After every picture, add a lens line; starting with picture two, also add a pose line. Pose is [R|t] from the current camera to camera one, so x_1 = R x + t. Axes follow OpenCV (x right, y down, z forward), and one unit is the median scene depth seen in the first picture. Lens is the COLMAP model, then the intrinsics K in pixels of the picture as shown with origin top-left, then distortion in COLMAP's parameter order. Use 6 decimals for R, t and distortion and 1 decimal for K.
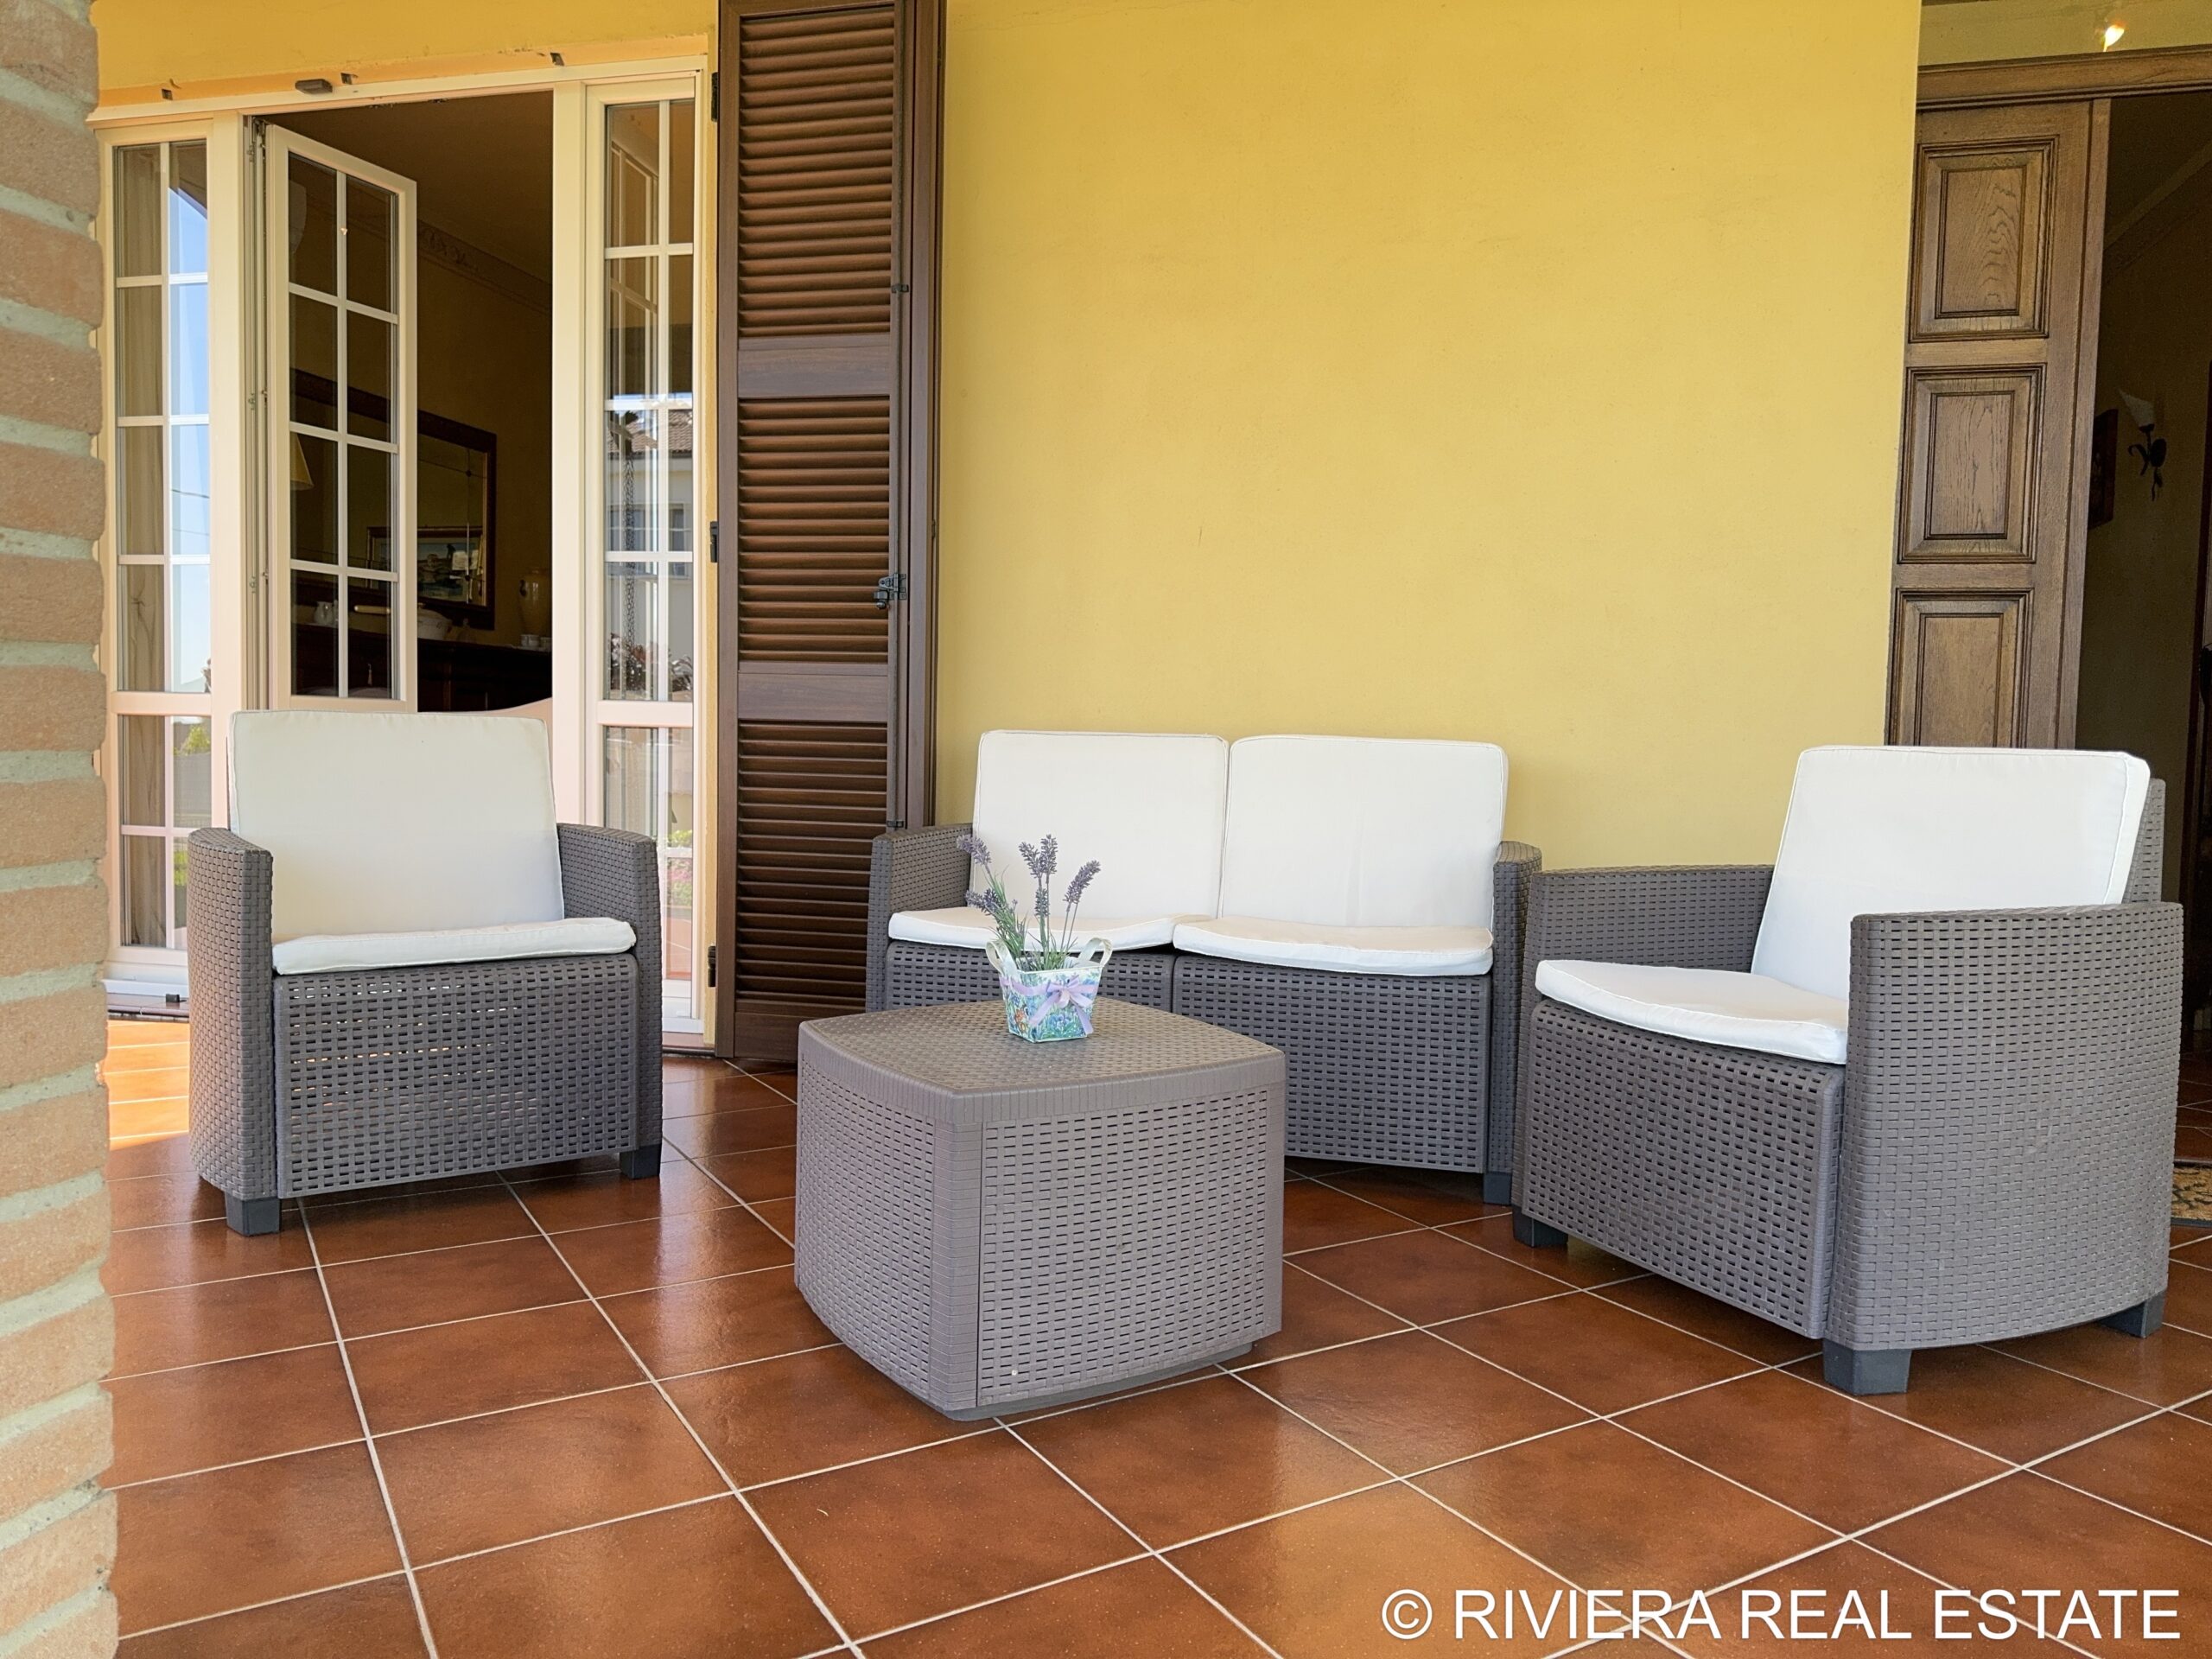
lens RADIAL K [[1535.7, 0, 1093.5], [0, 1535.7, 817.2], [0, 0, 1]] dist [0.035249, -0.025891]
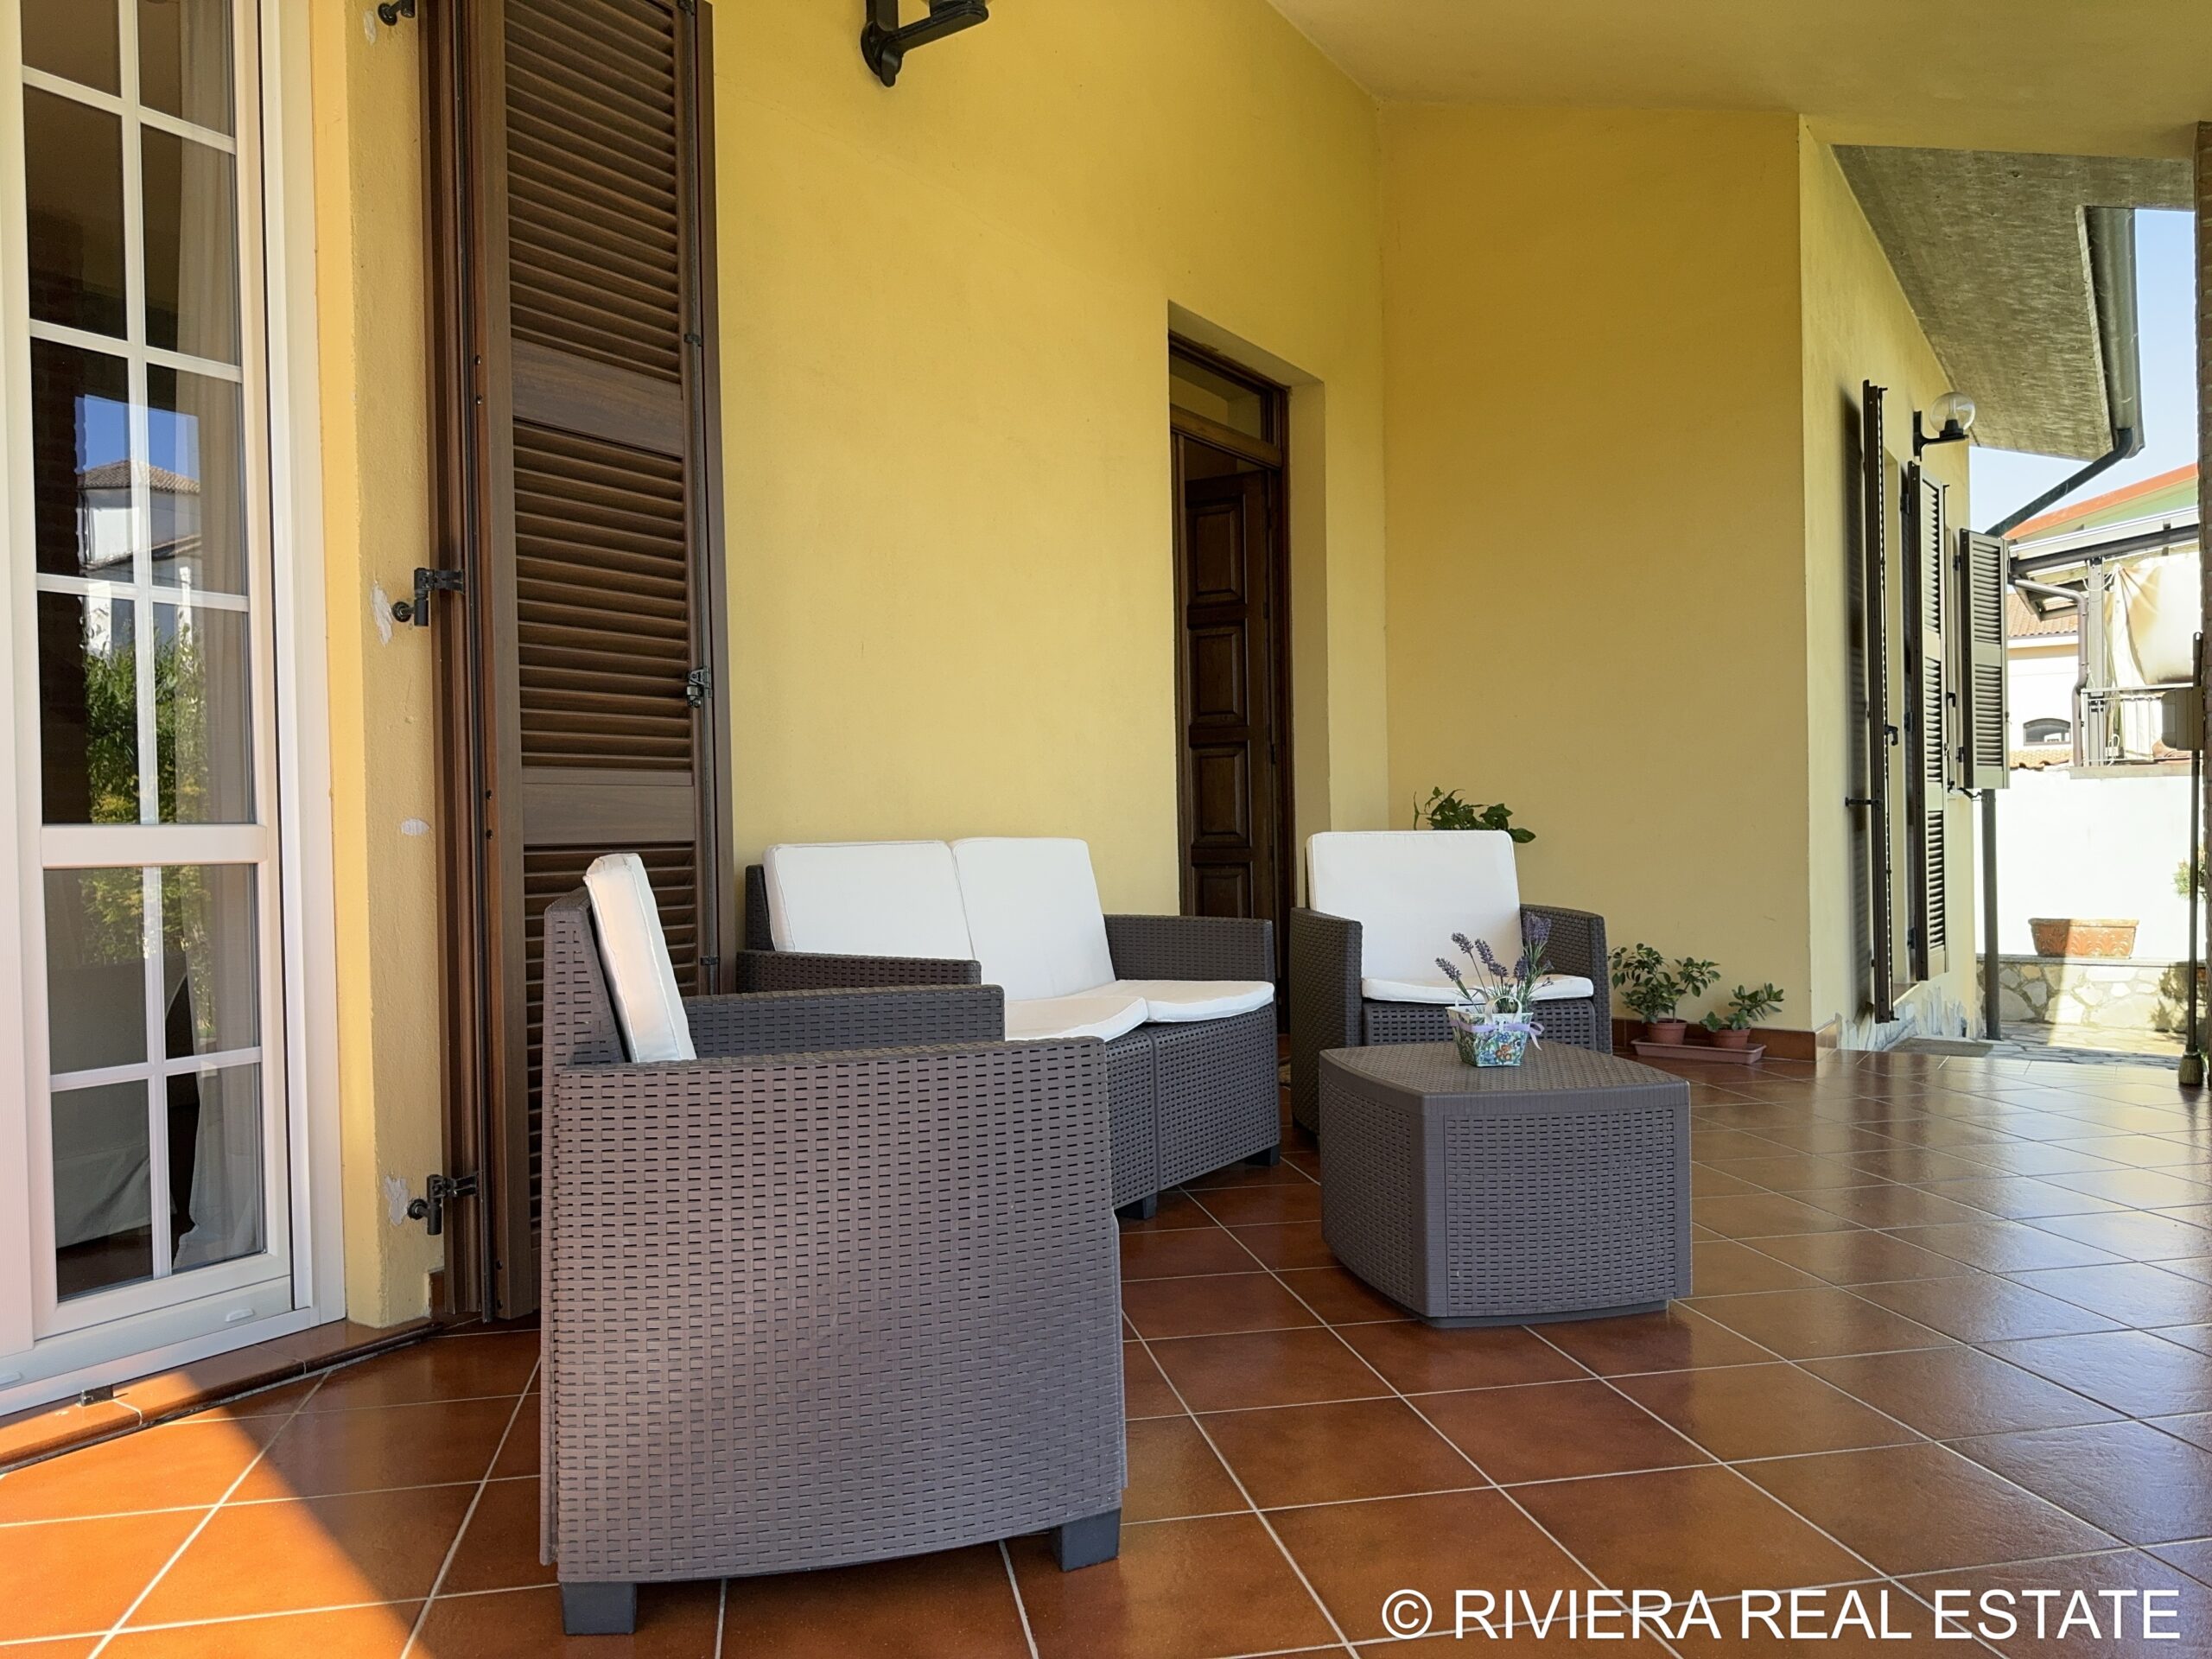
lens RADIAL K [[1535.7, 0, 1110.7], [0, 1535.7, 819.0], [0, 0, 1]] dist [0.035249, -0.025891]
pose [[0.352158, -0.027234, 0.935544, -0.844314], [0.067640, 0.997703, 0.003582, -0.061202], [-0.933493, 0.062019, 0.353191, 0.485792]]
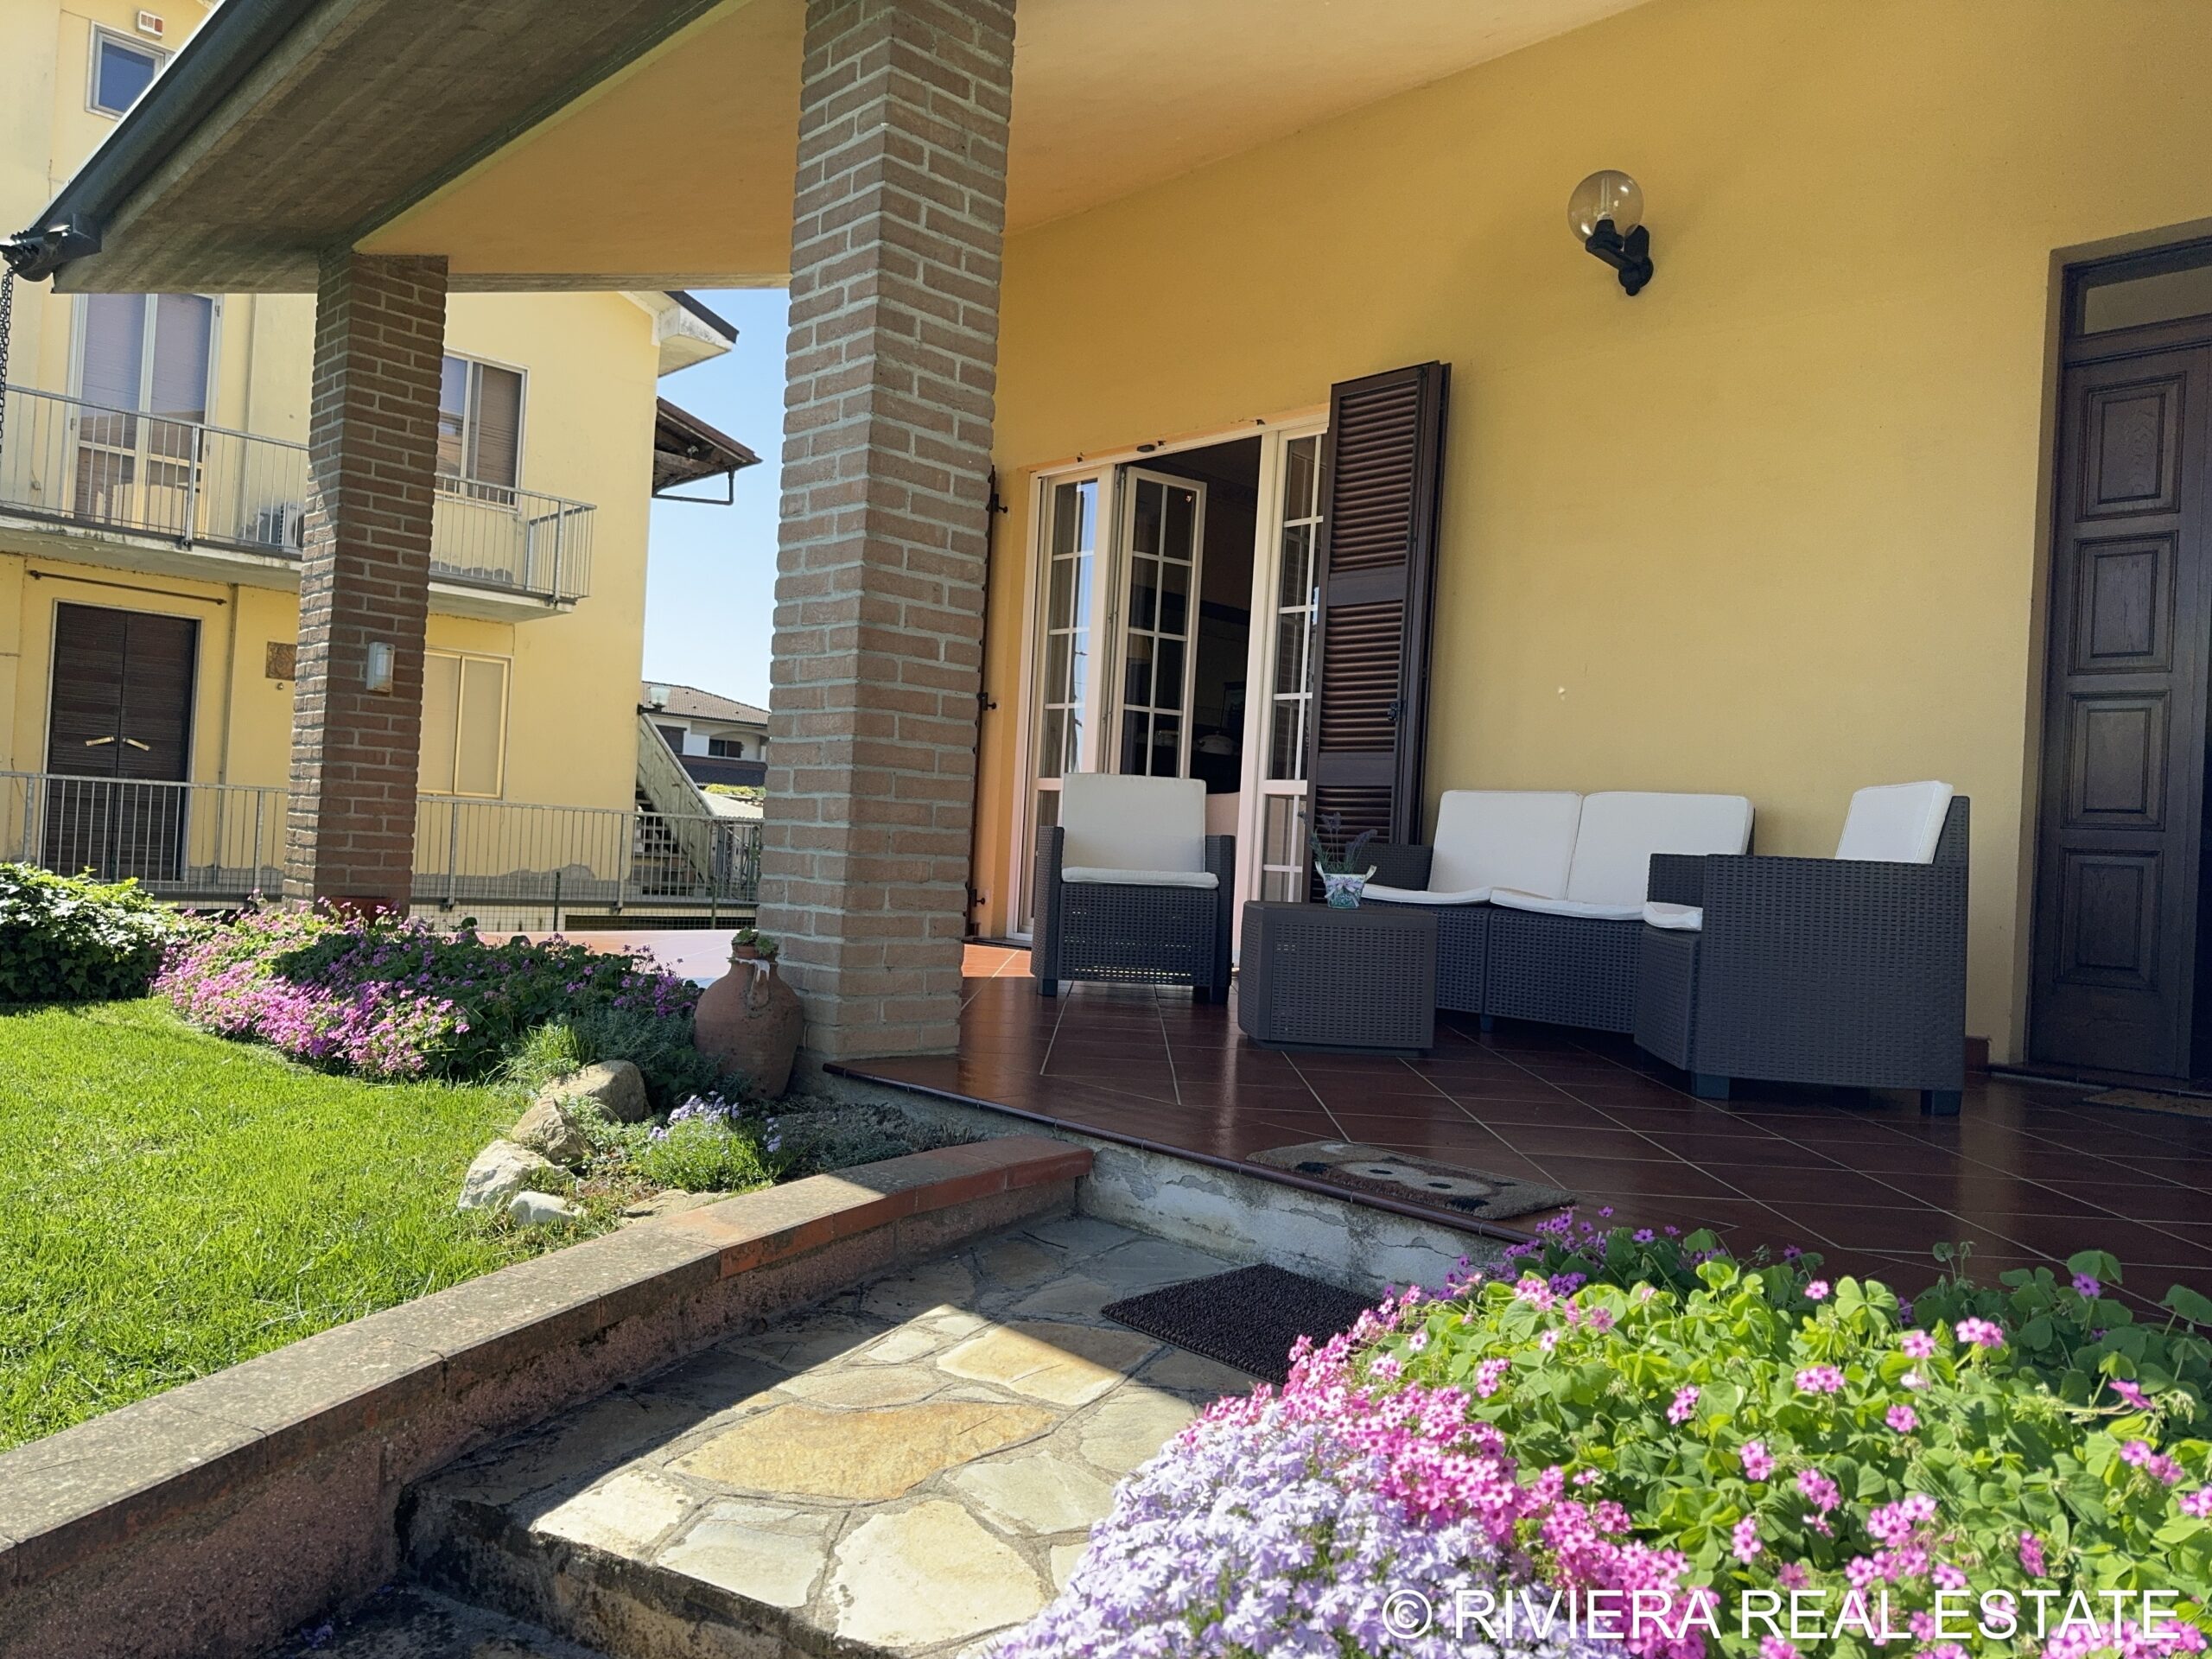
lens RADIAL K [[1535.7, 0, 1114.9], [0, 1535.7, 833.5], [0, 0, 1]] dist [0.035249, -0.025891]
pose [[0.852864, 0.016864, -0.521860, 0.506282], [-0.056198, 0.996637, -0.059637, 0.111443], [0.519099, 0.080190, 0.850944, -0.634776]]
